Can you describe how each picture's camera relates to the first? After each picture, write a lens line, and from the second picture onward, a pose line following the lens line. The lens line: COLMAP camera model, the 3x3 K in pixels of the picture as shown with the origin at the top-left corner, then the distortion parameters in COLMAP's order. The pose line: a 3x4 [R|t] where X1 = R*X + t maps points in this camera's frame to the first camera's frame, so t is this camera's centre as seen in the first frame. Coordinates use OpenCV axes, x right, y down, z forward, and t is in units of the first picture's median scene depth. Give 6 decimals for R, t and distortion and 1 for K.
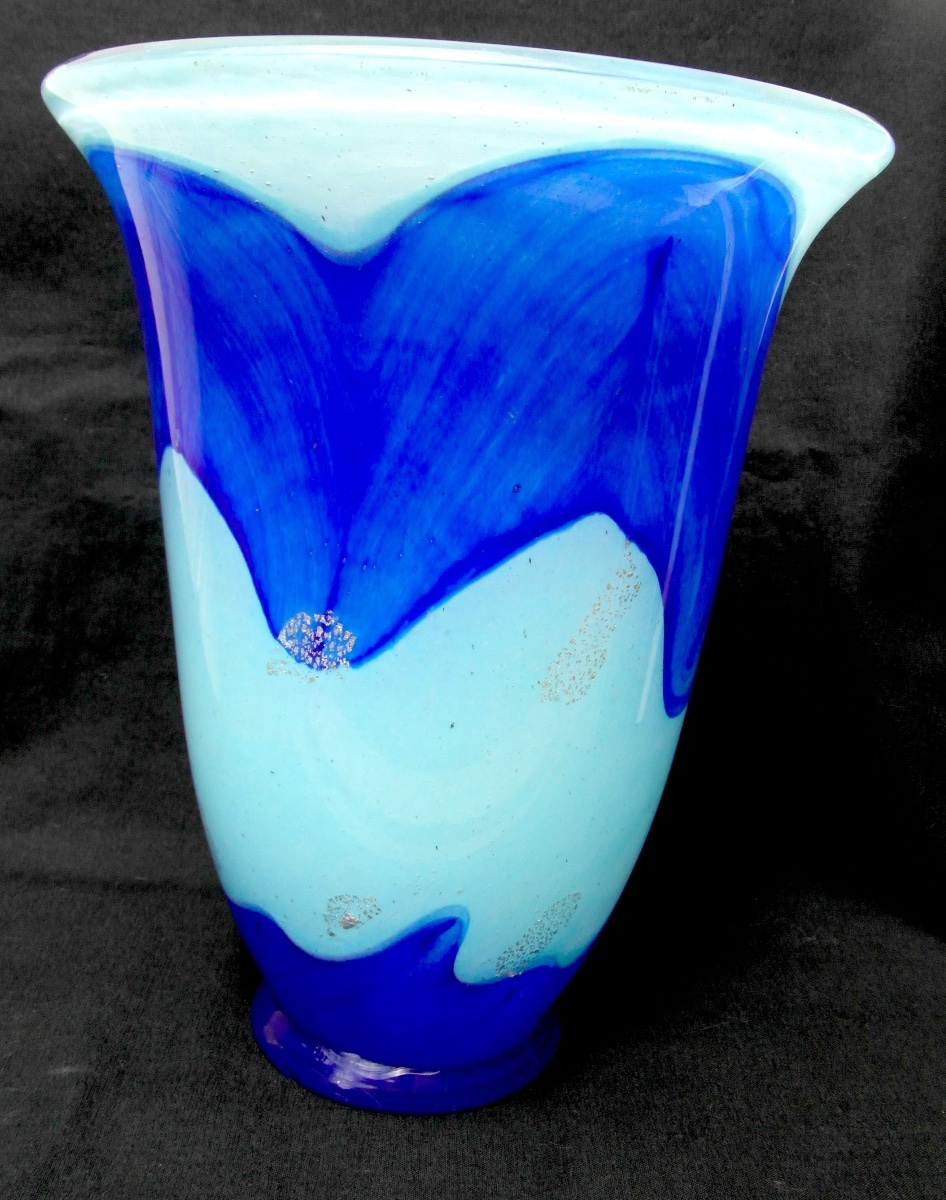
lens RADIAL K [[1199.4, 0, 466.9], [0, 1199.4, 628.6], [0, 0, 1]] dist [-0.011100, 0.000000]
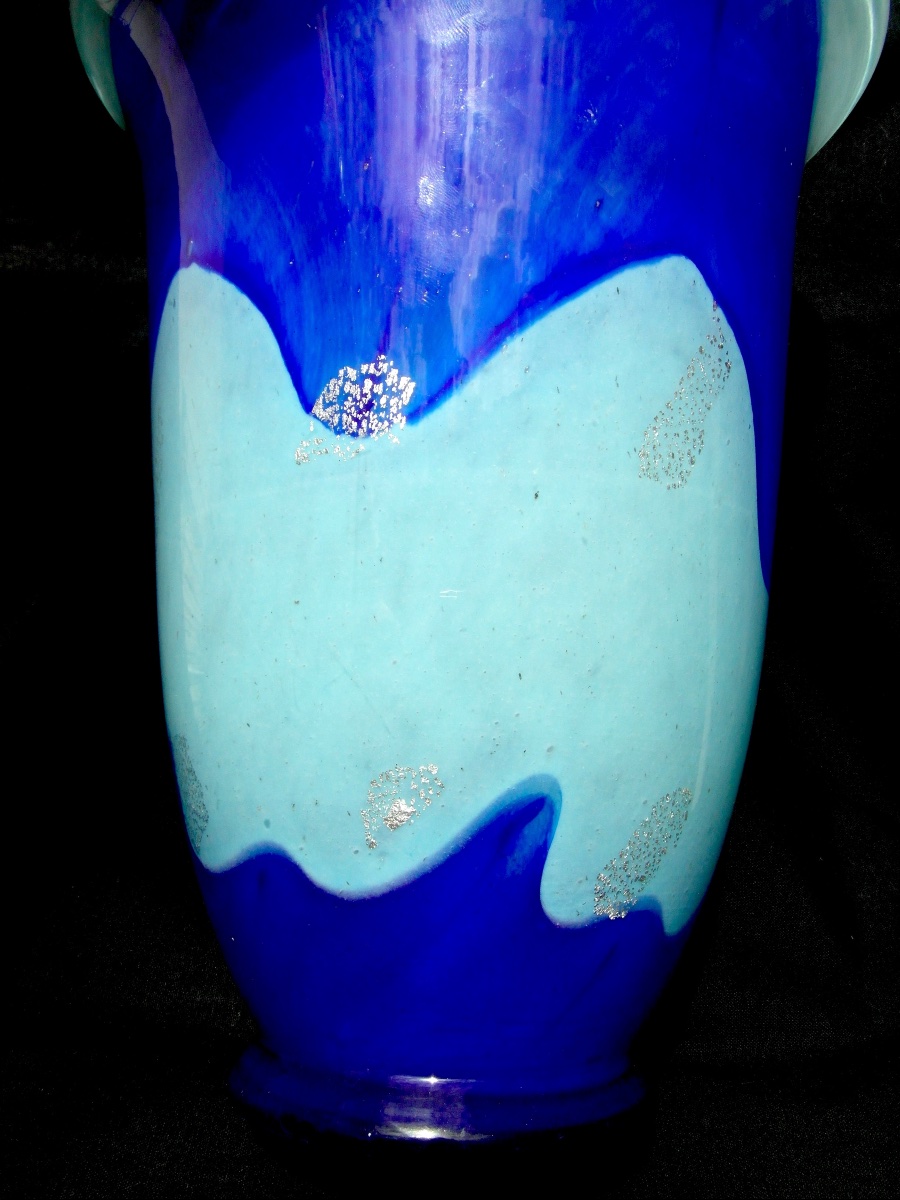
lens RADIAL K [[1117.7, 0, 426.3], [0, 1117.7, 690.9], [0, 0, 1]] dist [-0.057110, 0.000000]
pose [[0.995258, -0.024539, 0.094122, -0.163466], [0.059092, 0.921153, -0.384689, 0.498634], [-0.077261, 0.388426, 0.918235, 0.392927]]
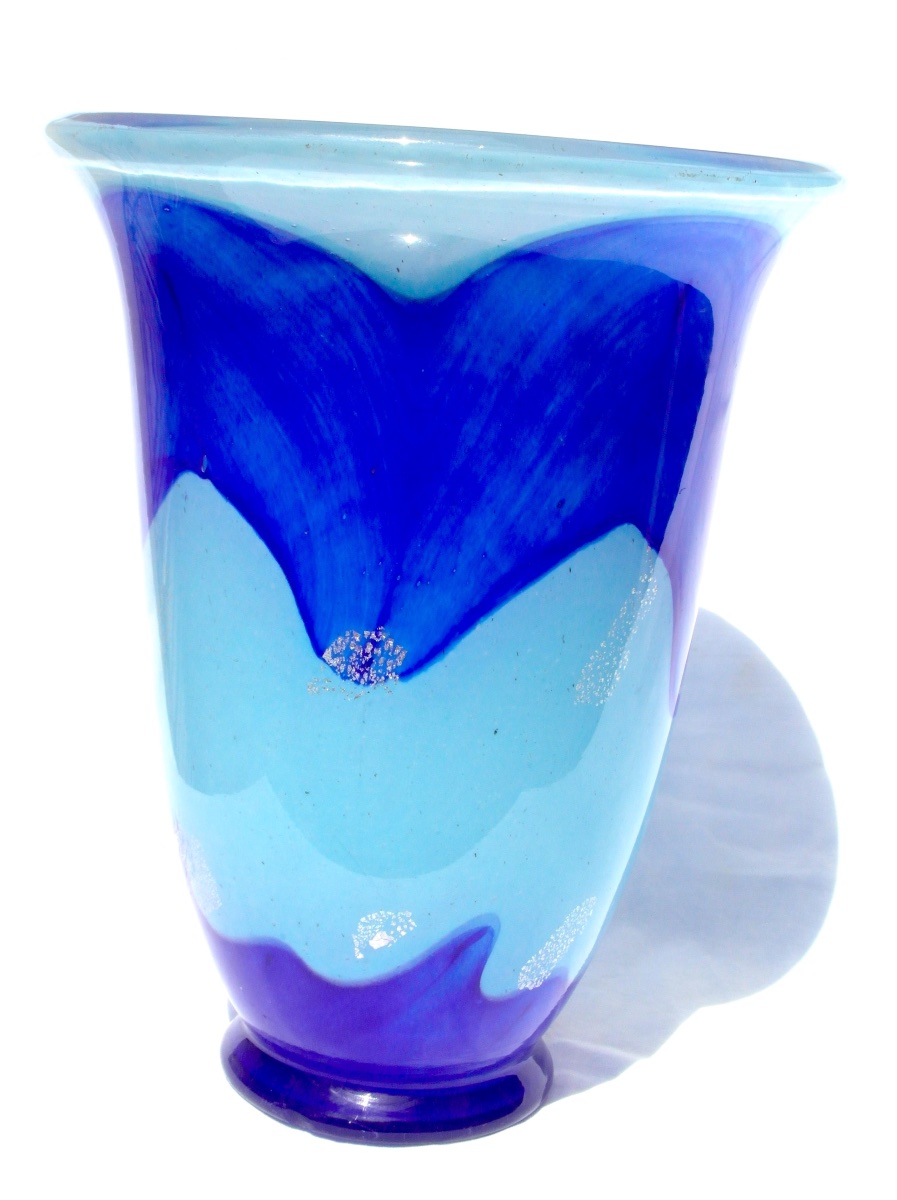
lens RADIAL K [[1849.6, 0, 448.6], [0, 1849.6, 598.0], [0, 0, 1]] dist [-0.161428, 0.000000]
pose [[0.978513, -0.046912, 0.200776, -0.382633], [0.054322, 0.998025, -0.031555, 0.013980], [-0.198899, 0.041784, 0.979129, -0.587341]]
